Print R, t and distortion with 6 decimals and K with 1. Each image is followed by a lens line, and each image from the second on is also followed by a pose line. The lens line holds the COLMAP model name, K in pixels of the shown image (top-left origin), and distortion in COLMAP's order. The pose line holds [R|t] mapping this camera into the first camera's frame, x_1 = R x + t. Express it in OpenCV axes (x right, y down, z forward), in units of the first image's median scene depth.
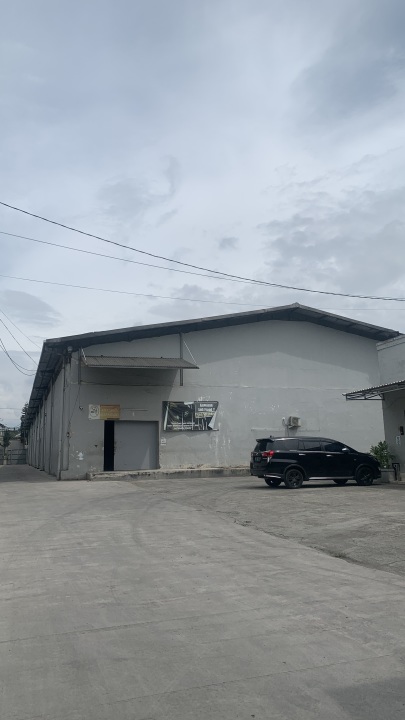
lens RADIAL K [[538.6, 0, 199.1], [0, 538.6, 362.7], [0, 0, 1]] dist [0.003299, -0.015516]
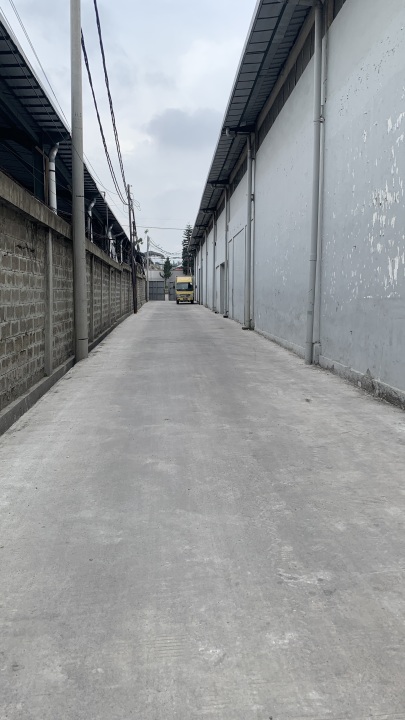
lens RADIAL K [[538.6, 0, 202.6], [0, 538.6, 359.8], [0, 0, 1]] dist [0.003299, -0.015516]
pose [[0.958797, 0.111170, -0.261438, -0.107179], [-0.033826, 0.958383, 0.283476, 0.056073], [0.282072, -0.262952, 0.922655, 0.310614]]
